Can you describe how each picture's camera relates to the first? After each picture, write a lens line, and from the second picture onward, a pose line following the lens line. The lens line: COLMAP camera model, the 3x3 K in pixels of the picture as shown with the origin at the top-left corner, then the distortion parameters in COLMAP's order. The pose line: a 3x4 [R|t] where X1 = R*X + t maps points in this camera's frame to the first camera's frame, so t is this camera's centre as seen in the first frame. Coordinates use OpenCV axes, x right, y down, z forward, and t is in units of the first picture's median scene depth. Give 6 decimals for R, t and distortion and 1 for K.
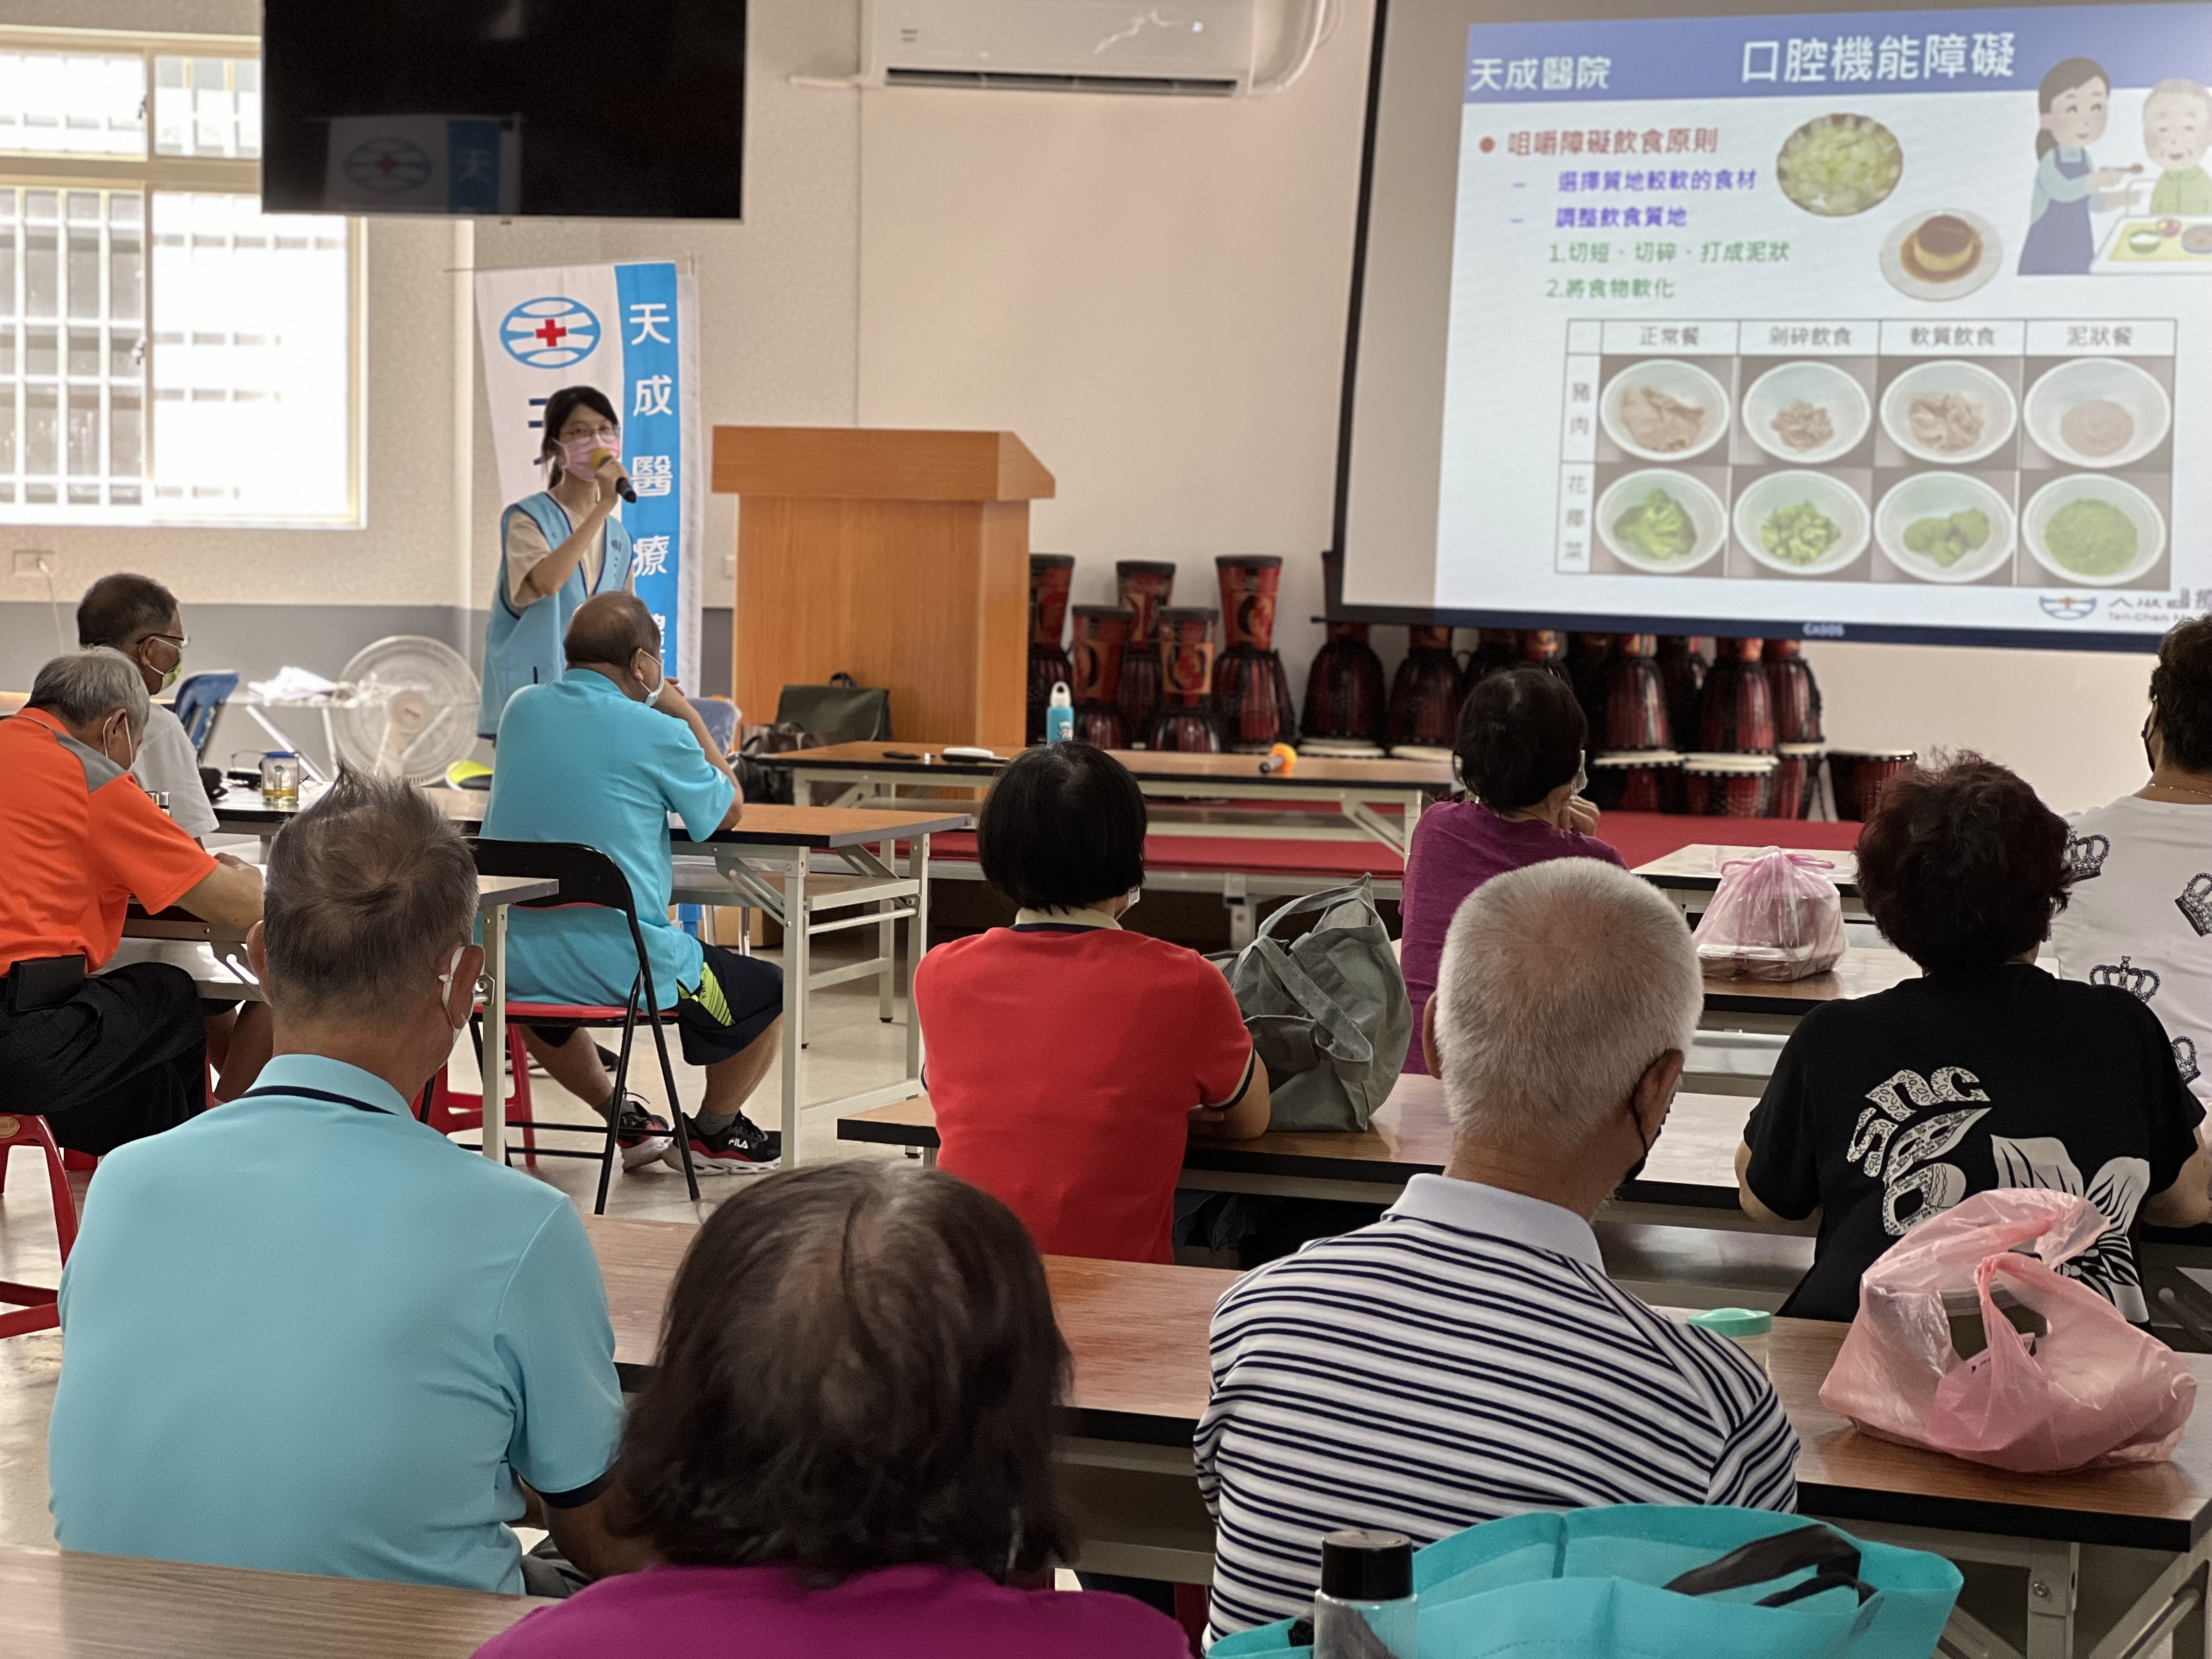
lens RADIAL K [[4878.7, 0, 1106.0], [0, 4878.7, 829.5], [0, 0, 1]] dist [-0.137971, 2.626374]
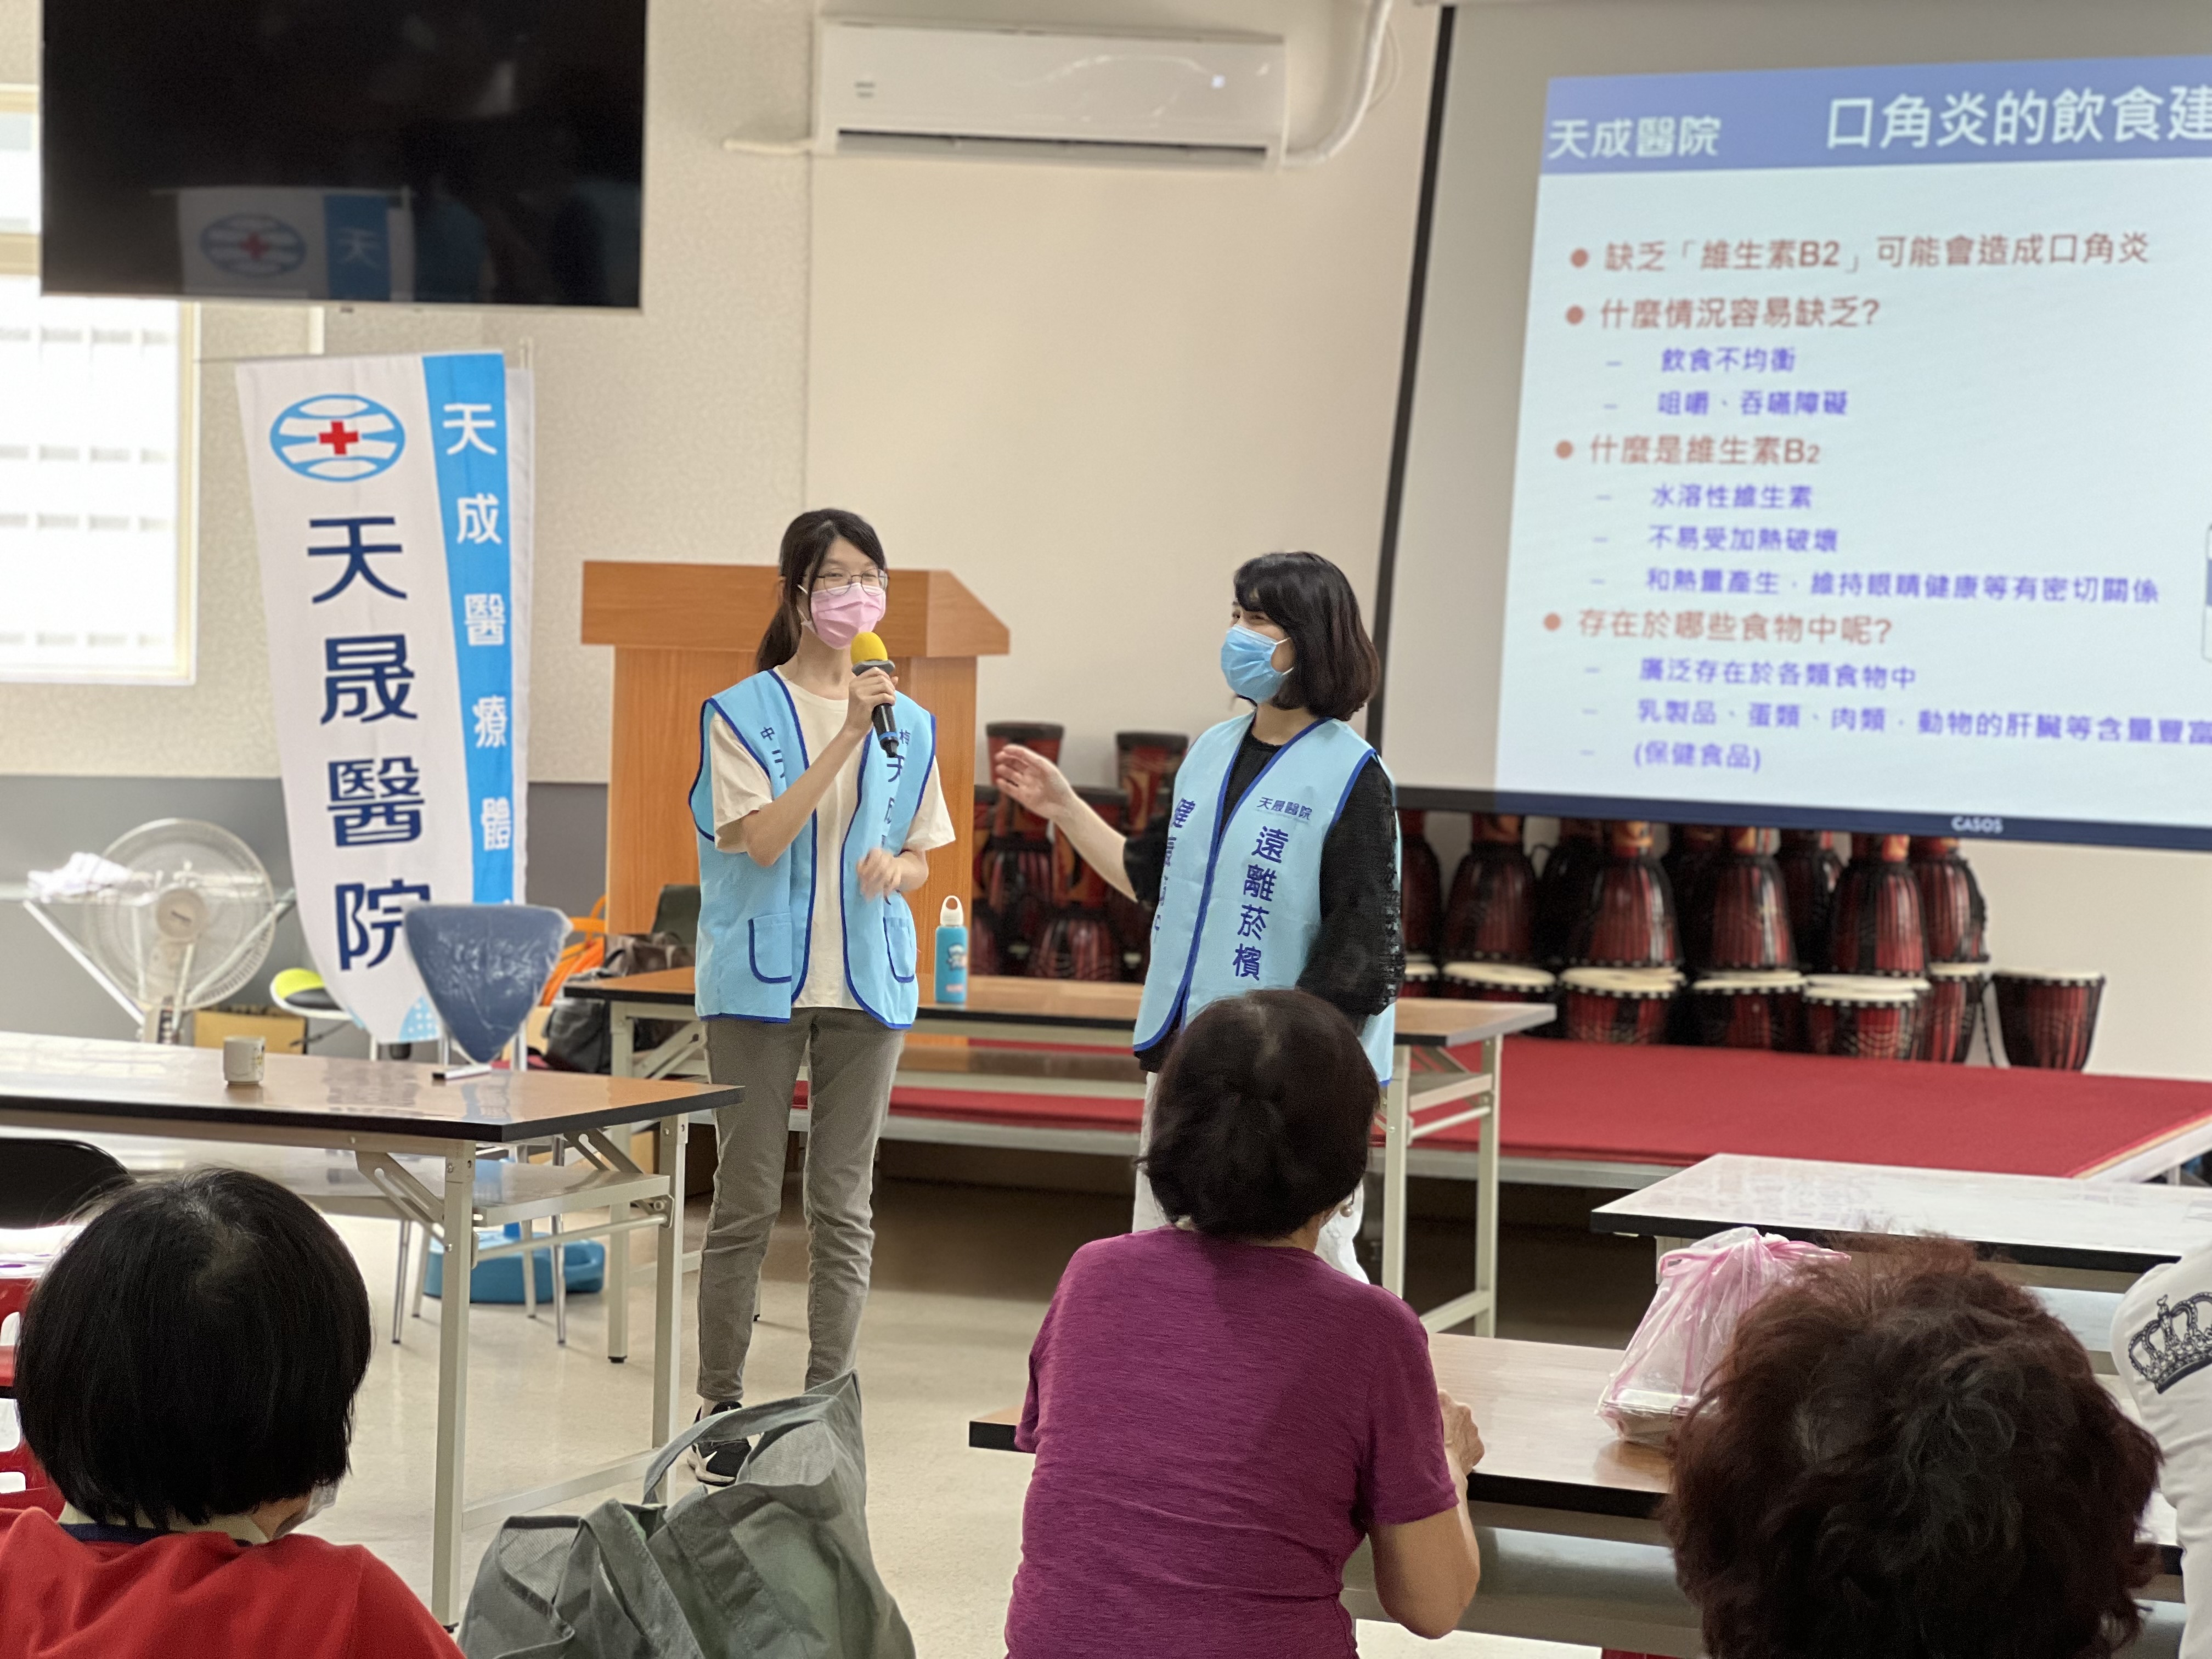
lens RADIAL K [[5046.9, 0, 1107.4], [0, 5046.9, 754.4], [0, 0, 1]] dist [0.076241, 0.682572]
pose [[0.999193, 0.008467, -0.039259, 0.036661], [-0.010375, 0.998762, -0.048652, -0.010677], [0.038799, 0.049020, 0.998044, 0.164487]]
